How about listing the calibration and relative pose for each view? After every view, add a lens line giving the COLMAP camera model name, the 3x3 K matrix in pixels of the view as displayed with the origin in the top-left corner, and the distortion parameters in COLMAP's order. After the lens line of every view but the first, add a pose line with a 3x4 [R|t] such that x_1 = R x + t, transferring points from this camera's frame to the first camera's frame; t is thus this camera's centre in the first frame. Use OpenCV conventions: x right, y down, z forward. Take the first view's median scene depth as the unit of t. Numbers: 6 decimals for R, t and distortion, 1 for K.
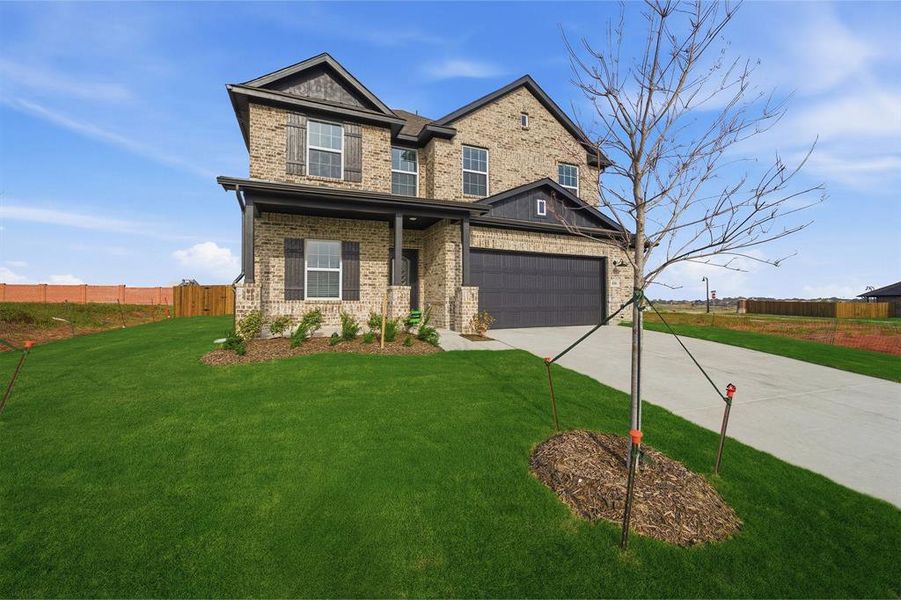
lens RADIAL K [[374.5, 0, 456.3], [0, 374.5, 286.4], [0, 0, 1]] dist [-0.011382, 0.002606]
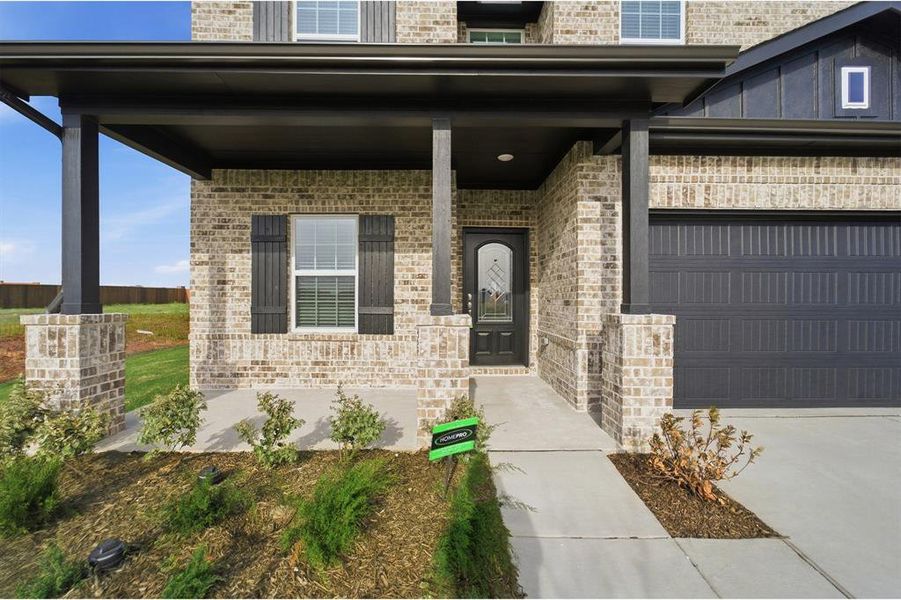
lens RADIAL K [[374.5, 0, 455.1], [0, 374.5, 293.4], [0, 0, 1]] dist [-0.011382, 0.002606]
pose [[0.923062, -0.001581, -0.384647, 0.004811], [0.012536, 0.999584, 0.025974, -0.026936], [0.384446, -0.028797, 0.922698, 0.571866]]
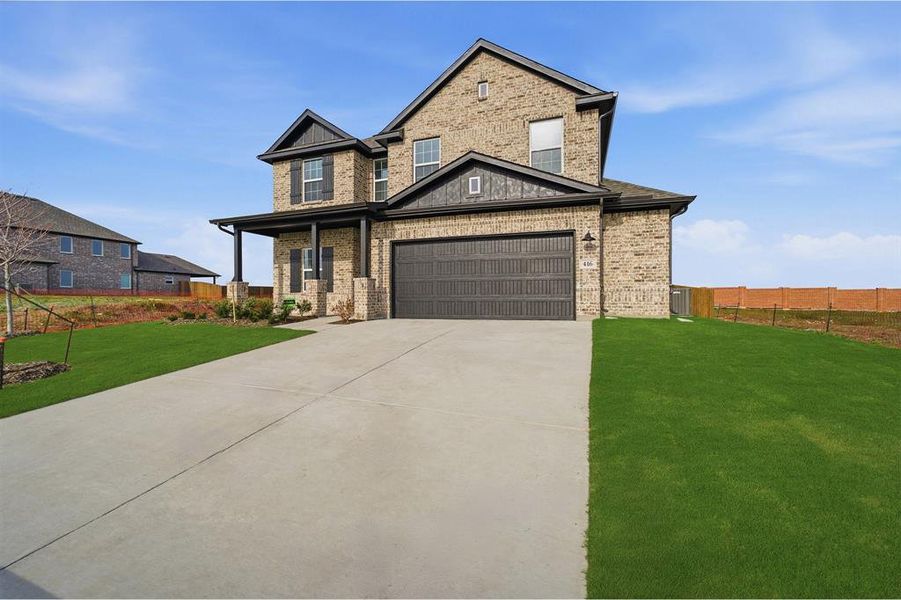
lens RADIAL K [[374.5, 0, 447.3], [0, 374.5, 295.7], [0, 0, 1]] dist [-0.011382, 0.002606]
pose [[0.722970, -0.013594, -0.690746, 0.895774], [0.029727, 0.999493, 0.011444, 0.046024], [0.690240, -0.028807, 0.723007, 0.338964]]
